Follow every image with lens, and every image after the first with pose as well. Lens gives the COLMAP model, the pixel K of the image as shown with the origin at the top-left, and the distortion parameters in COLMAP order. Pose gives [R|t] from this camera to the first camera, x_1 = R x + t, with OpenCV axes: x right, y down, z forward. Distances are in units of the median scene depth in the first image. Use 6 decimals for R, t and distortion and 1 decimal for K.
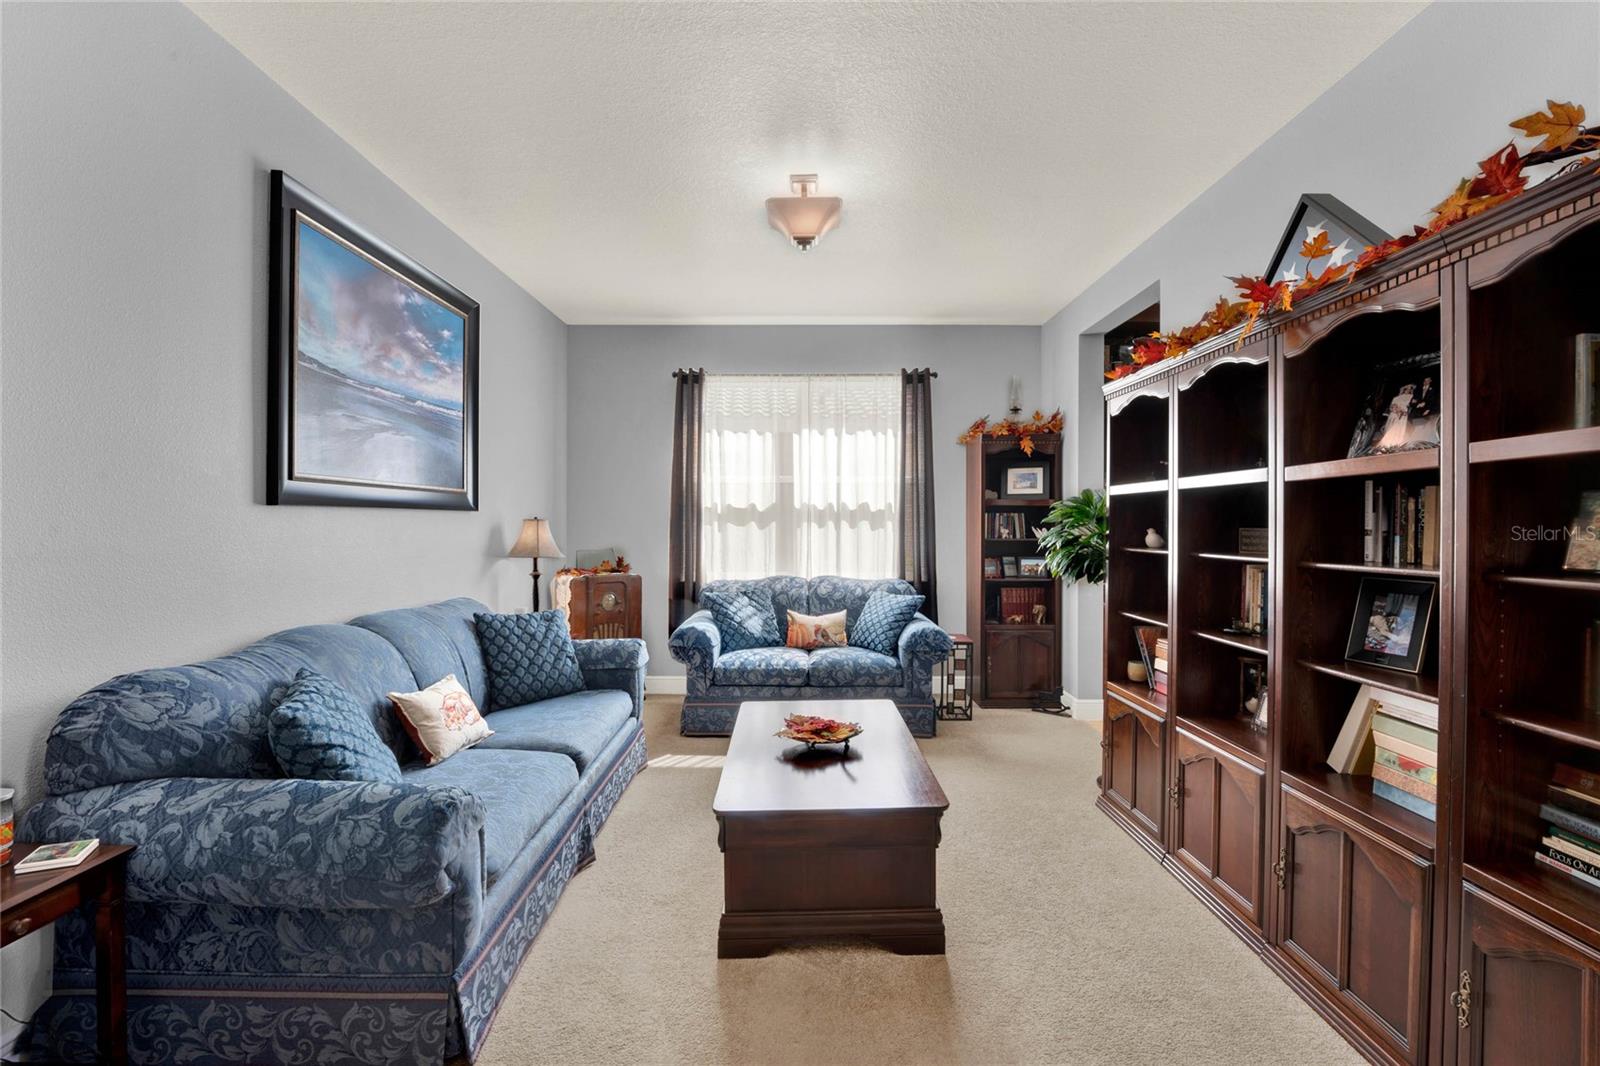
lens RADIAL K [[690.3, 0, 795.1], [0, 690.3, 525.2], [0, 0, 1]] dist [-0.016232, 0.000458]
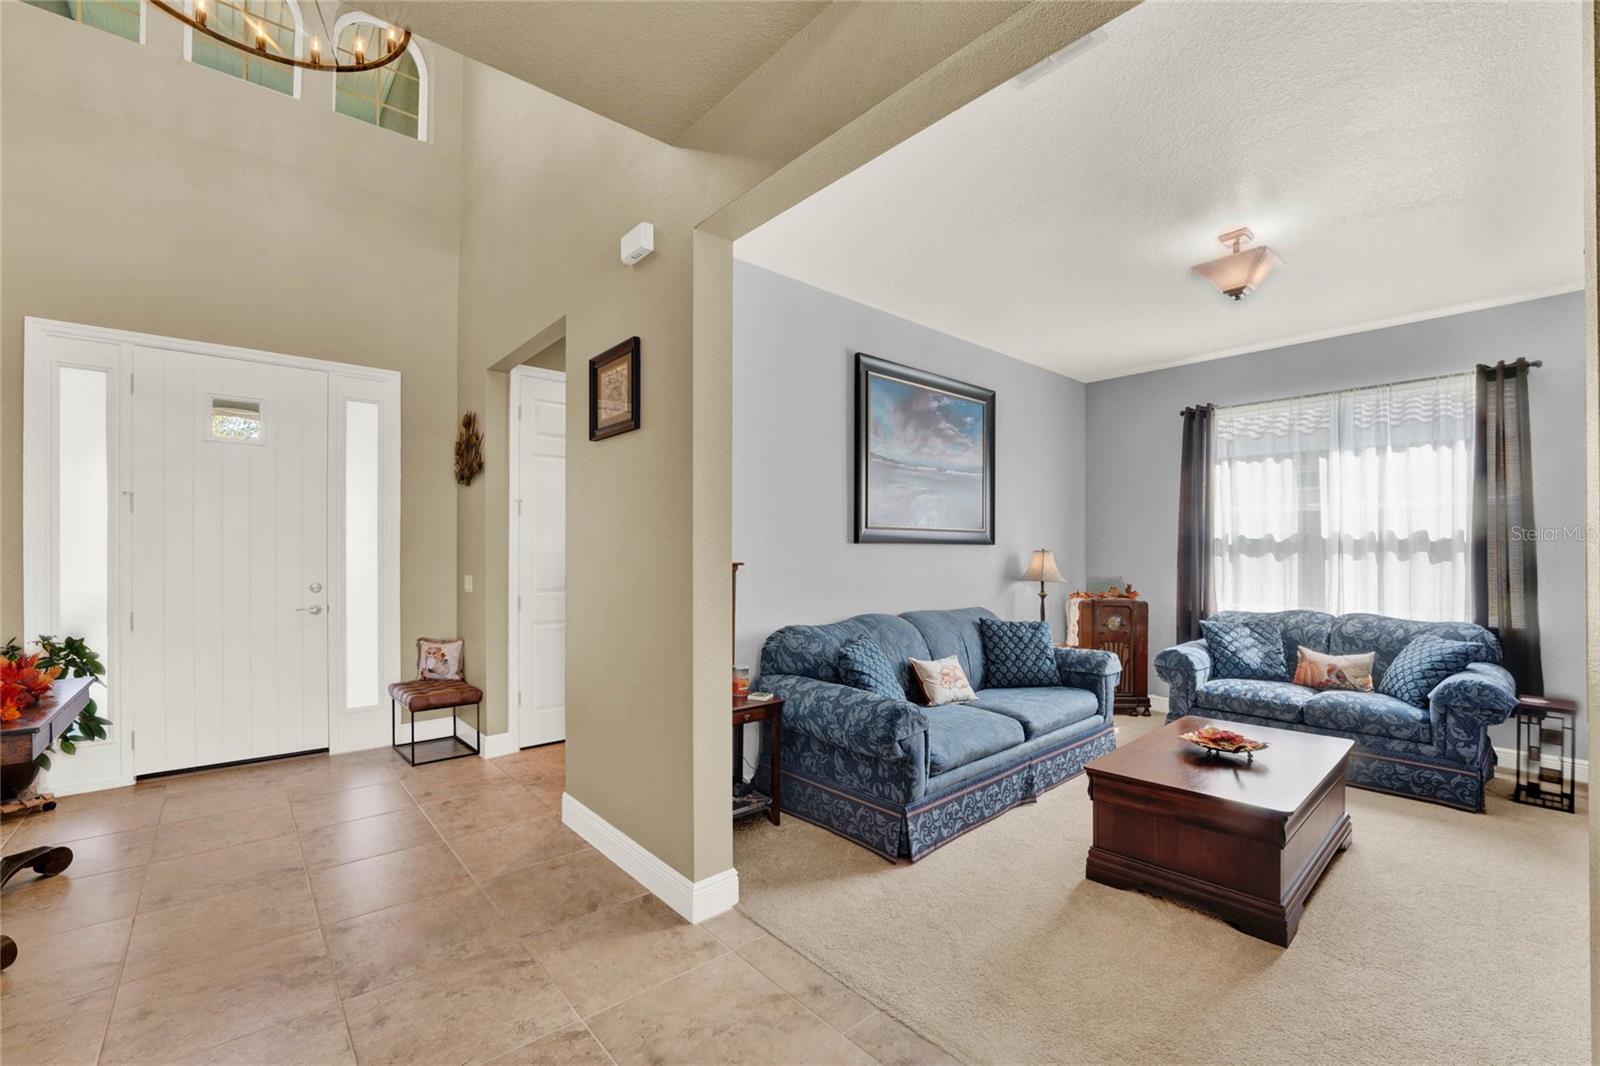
lens RADIAL K [[653.3, 0, 792.6], [0, 653.3, 536.8], [0, 0, 1]] dist [0.044848, 0.000160]
pose [[0.662445, -0.018538, -0.748881, 0.309249], [-0.003080, 0.999618, -0.027469, 0.000543], [0.749104, 0.020503, 0.662135, -0.191032]]
